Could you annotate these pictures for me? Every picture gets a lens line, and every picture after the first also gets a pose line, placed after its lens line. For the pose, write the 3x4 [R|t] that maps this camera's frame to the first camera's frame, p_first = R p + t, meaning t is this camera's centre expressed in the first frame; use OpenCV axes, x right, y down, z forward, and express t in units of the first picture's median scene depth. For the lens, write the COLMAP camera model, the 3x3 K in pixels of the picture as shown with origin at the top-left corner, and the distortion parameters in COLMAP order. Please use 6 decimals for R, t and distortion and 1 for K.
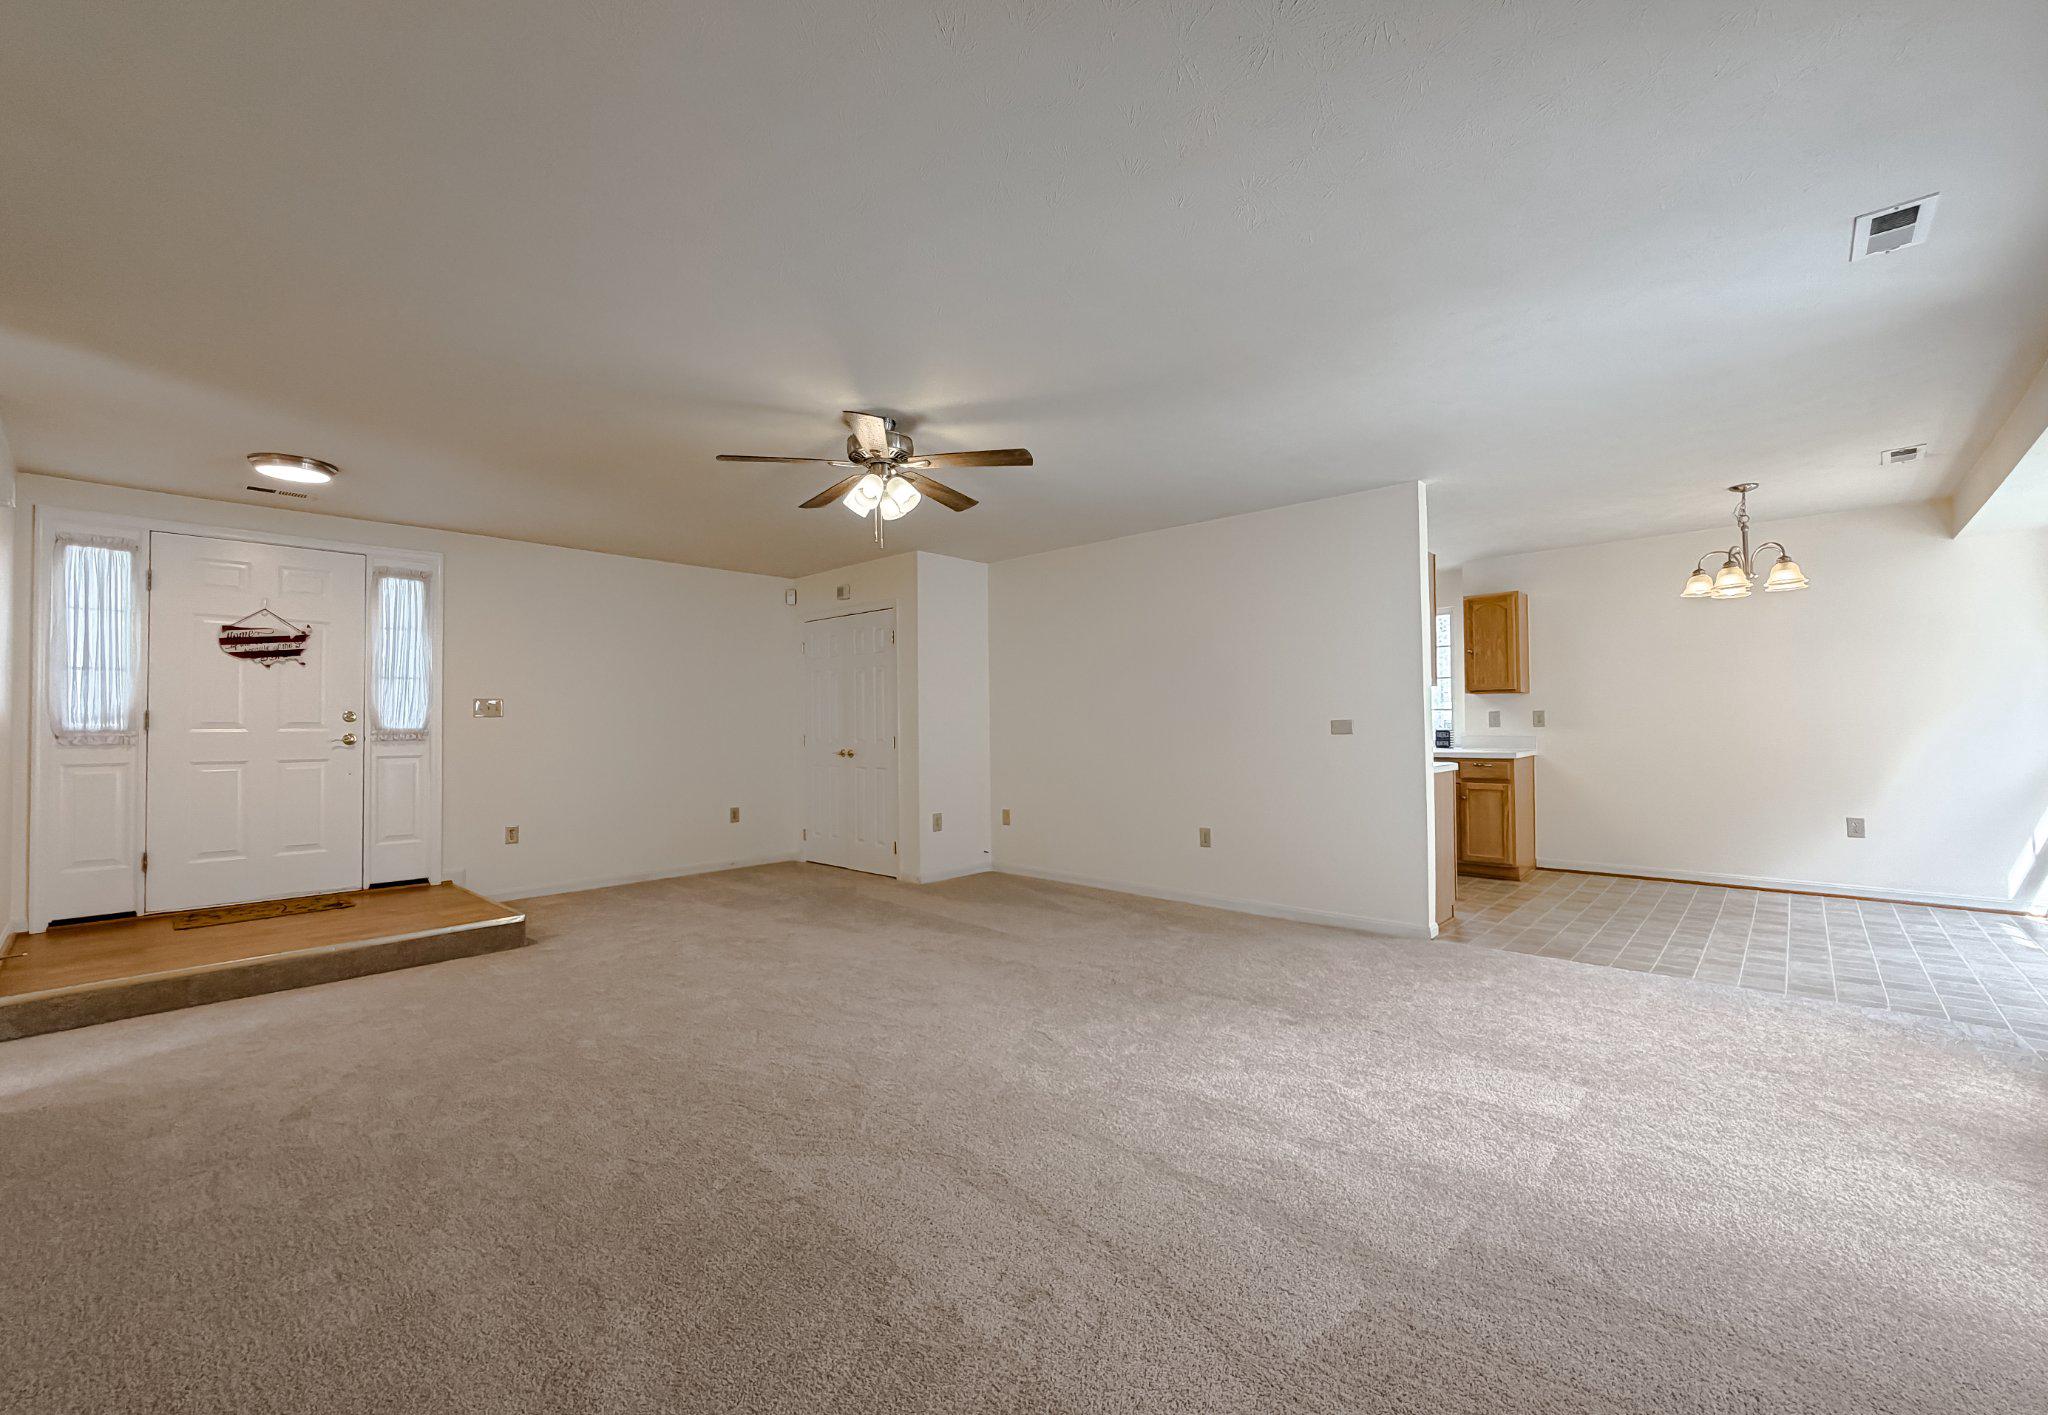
lens RADIAL K [[826.4, 0, 1024.0], [0, 826.4, 707.5], [0, 0, 1]] dist [0.000274, 0.000086]
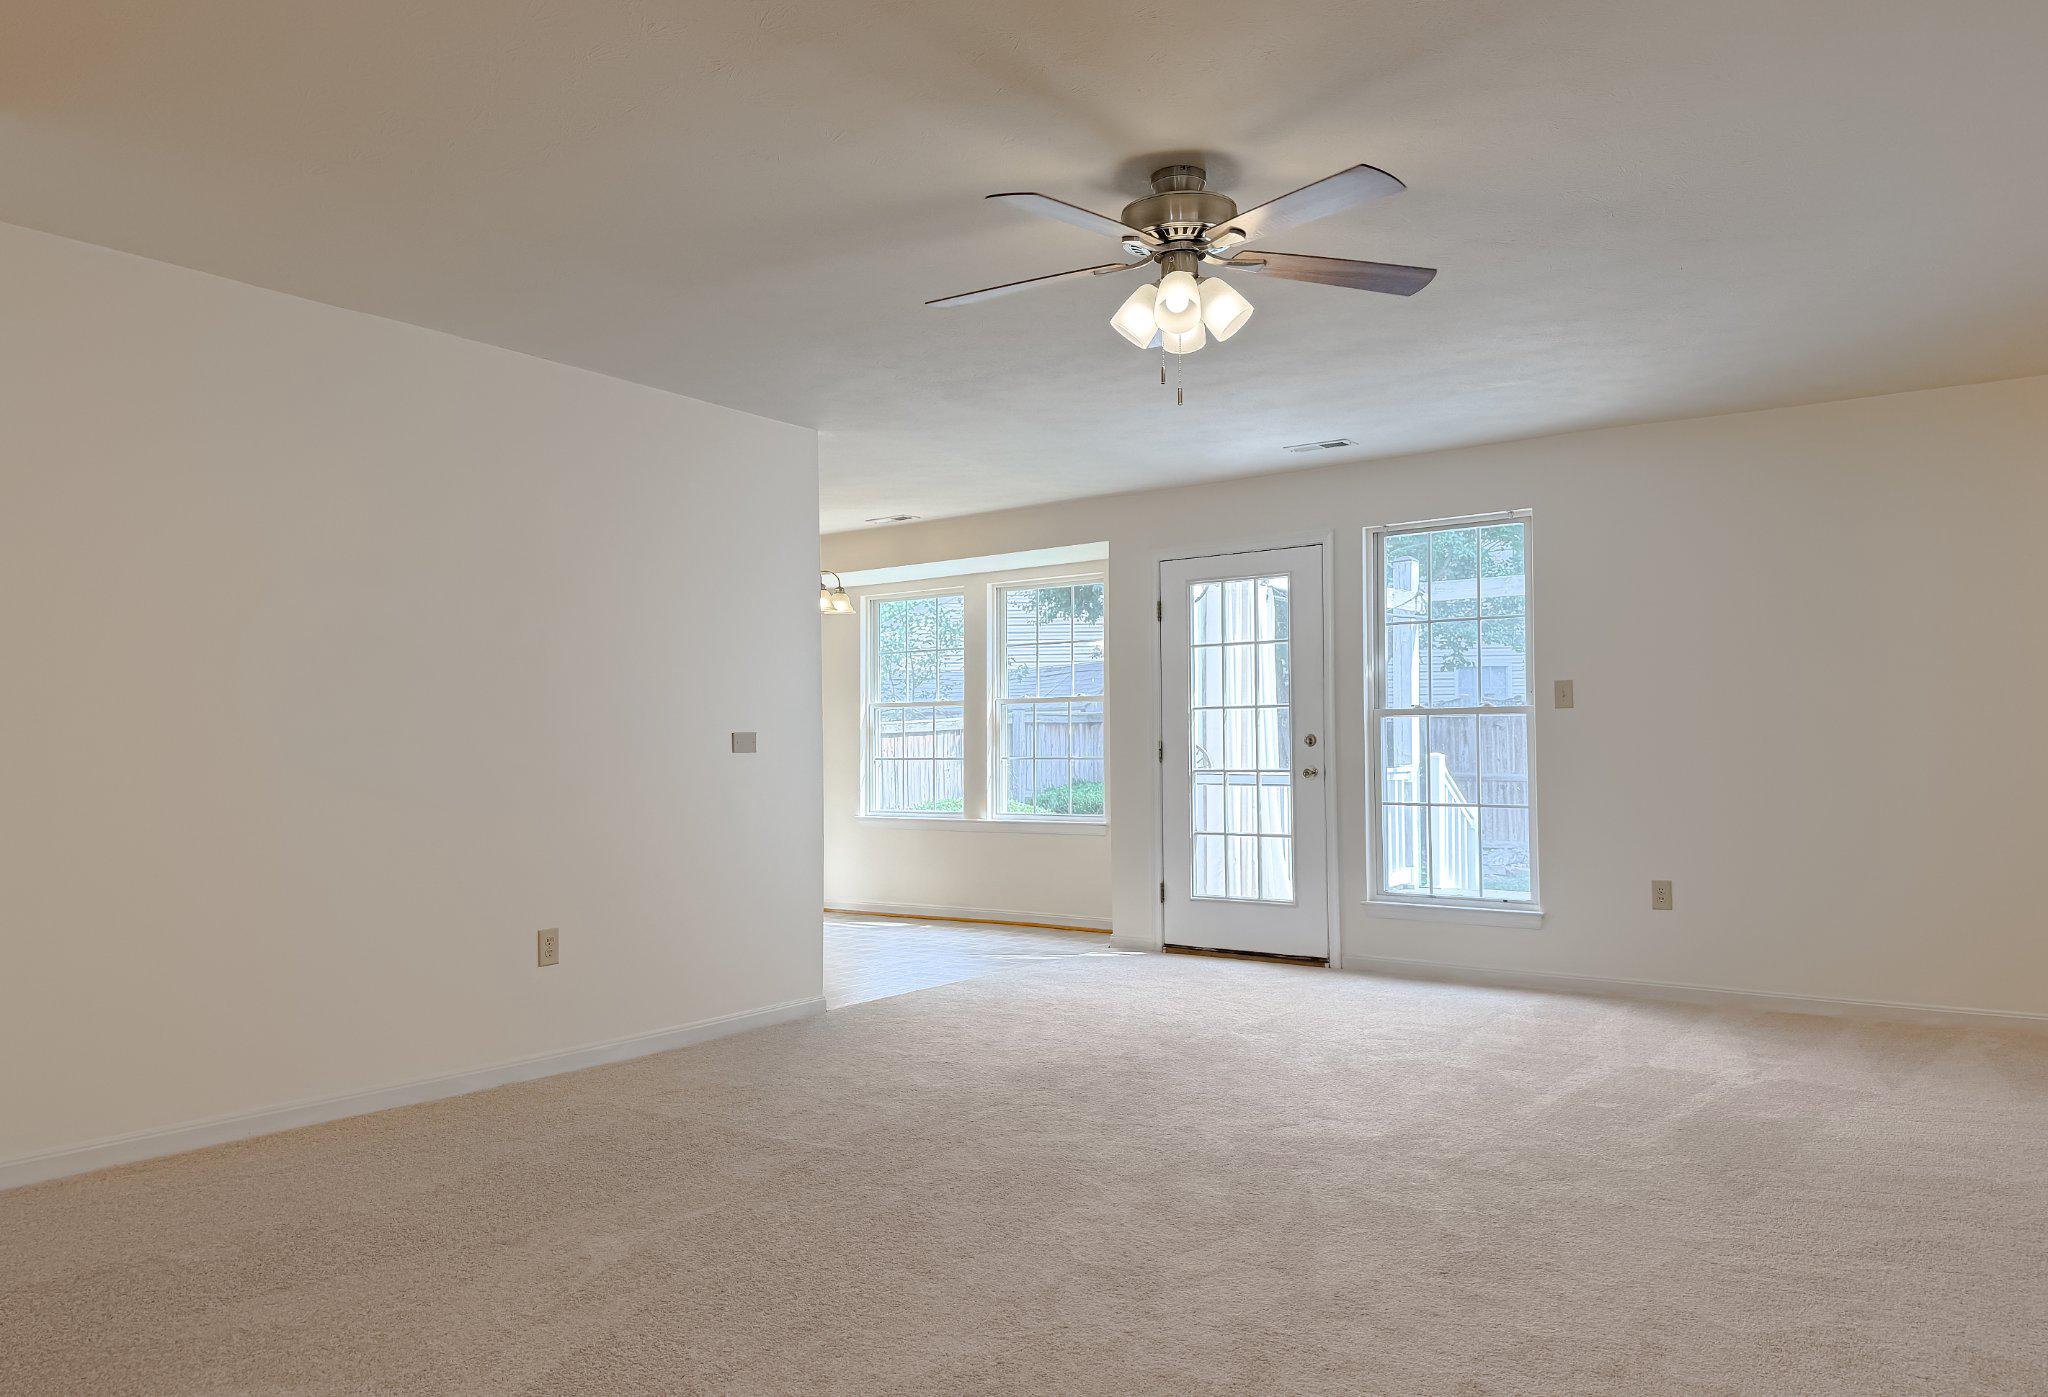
lens RADIAL K [[1432.6, 0, 1026.5], [0, 1432.6, 770.8], [0, 0, 1]] dist [0.104172, -0.176266]
pose [[-0.127409, -0.002941, 0.991846, -0.781150], [-0.009672, 0.999952, 0.001723, 0.038615], [-0.991803, -0.009373, -0.127431, 0.825279]]
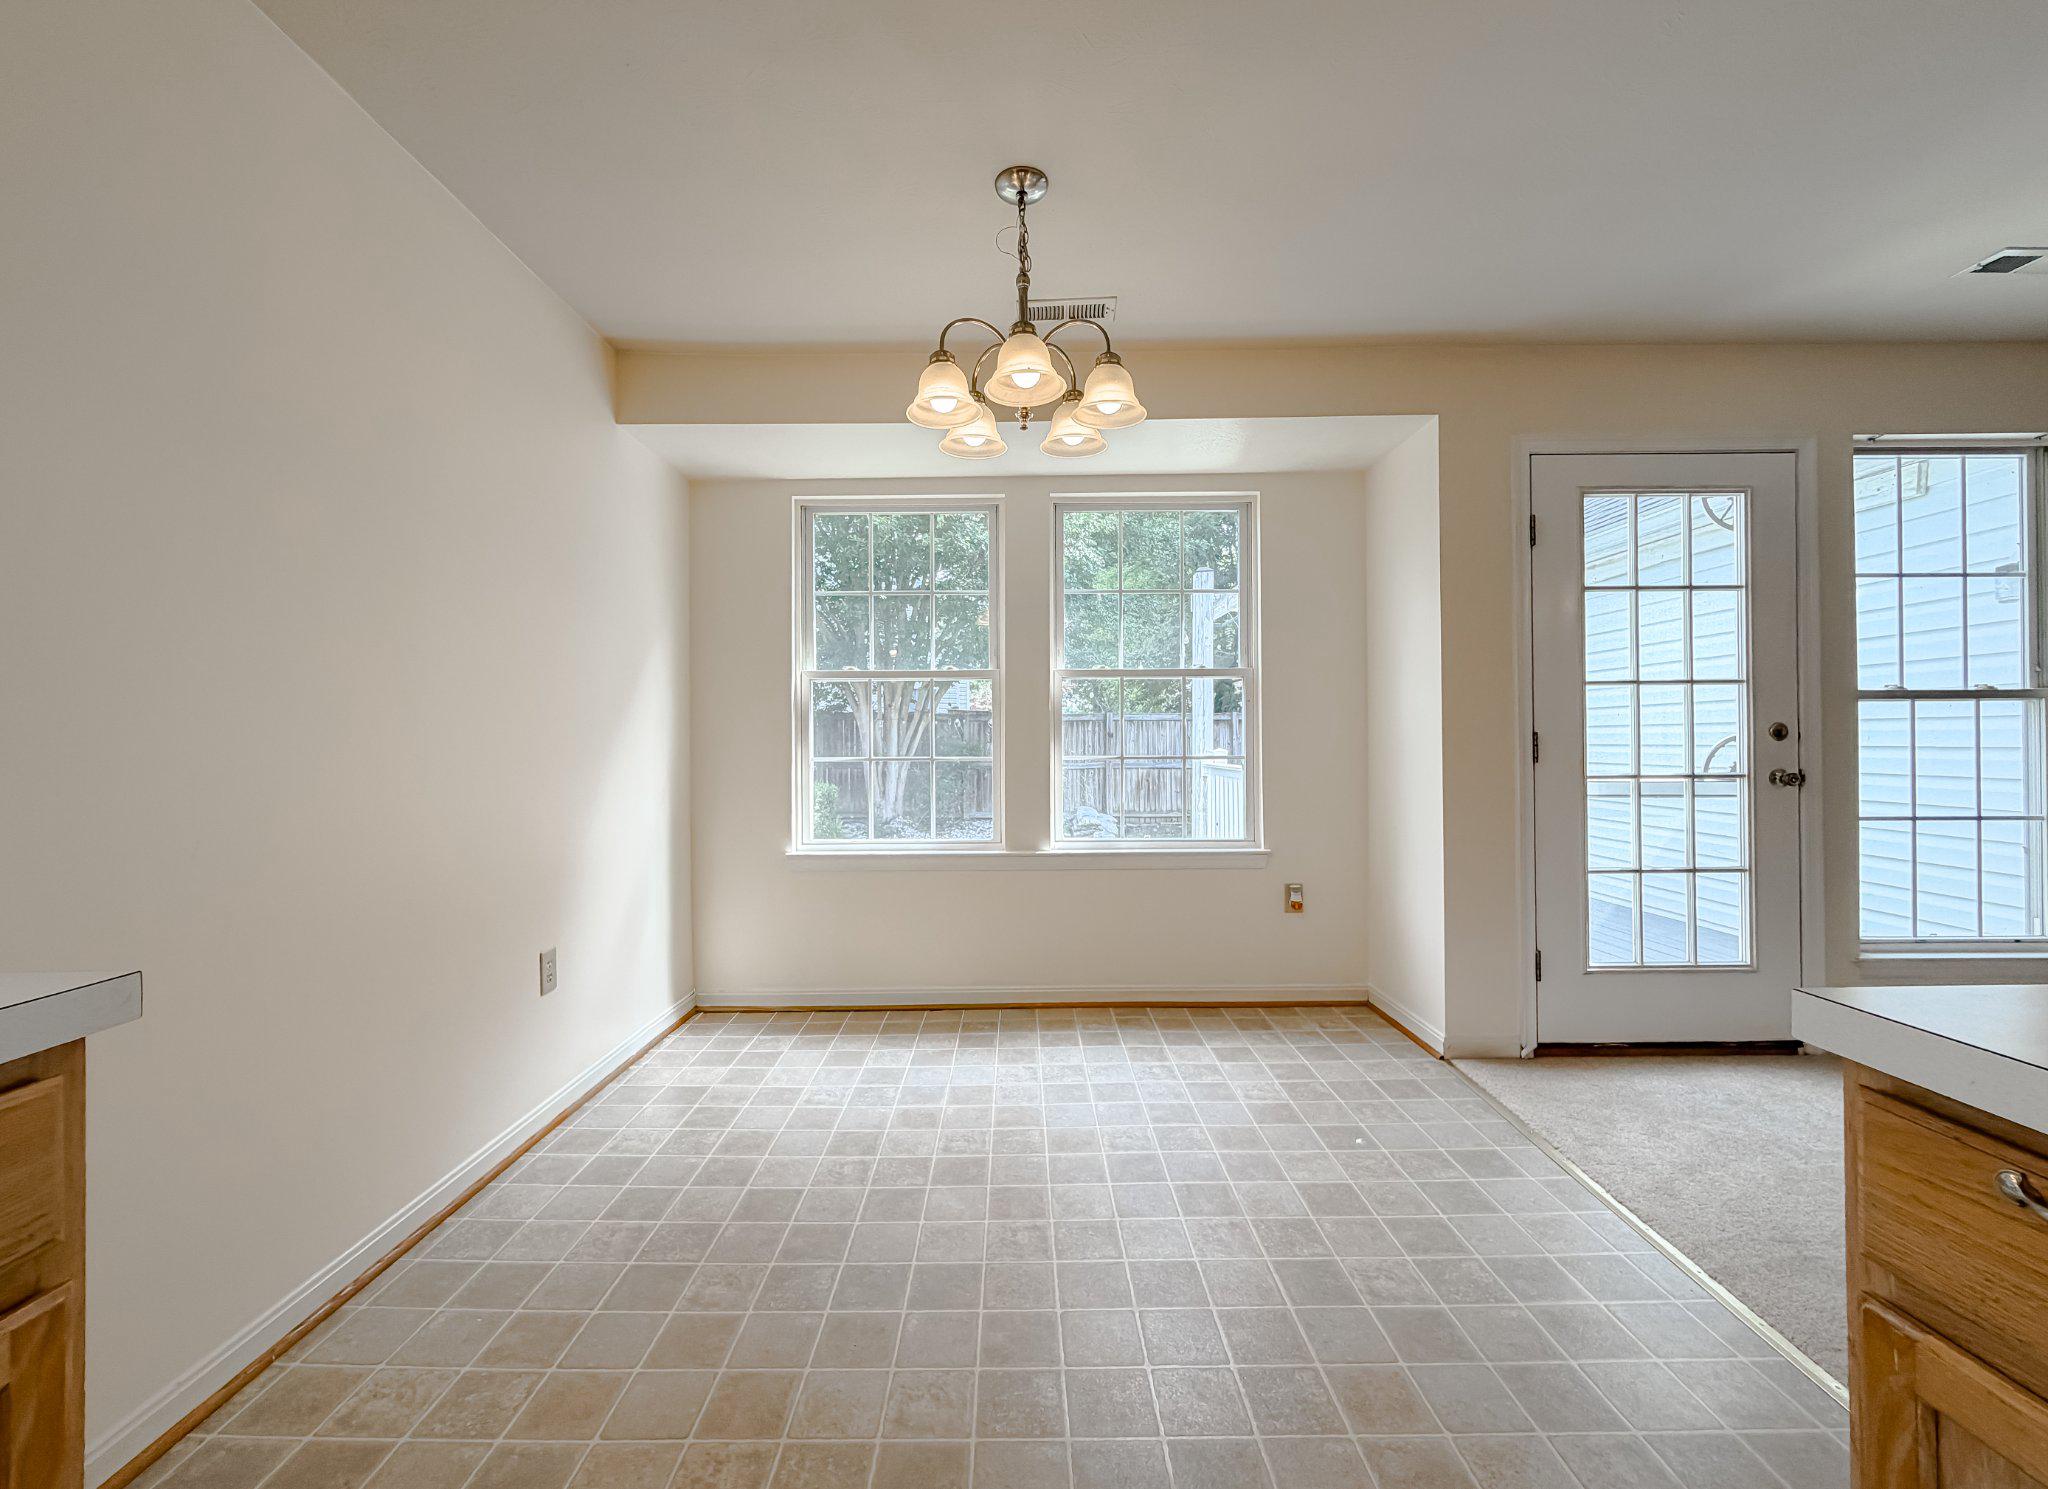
lens RADIAL K [[834.4, 0, 1018.9], [0, 834.4, 740.2], [0, 0, 1]] dist [-0.002826, -0.000102]
pose [[-0.684845, 0.018437, 0.728456, 0.489212], [-0.000400, 0.999670, -0.025678, 0.029334], [-0.728689, -0.017877, -0.684611, 1.131418]]
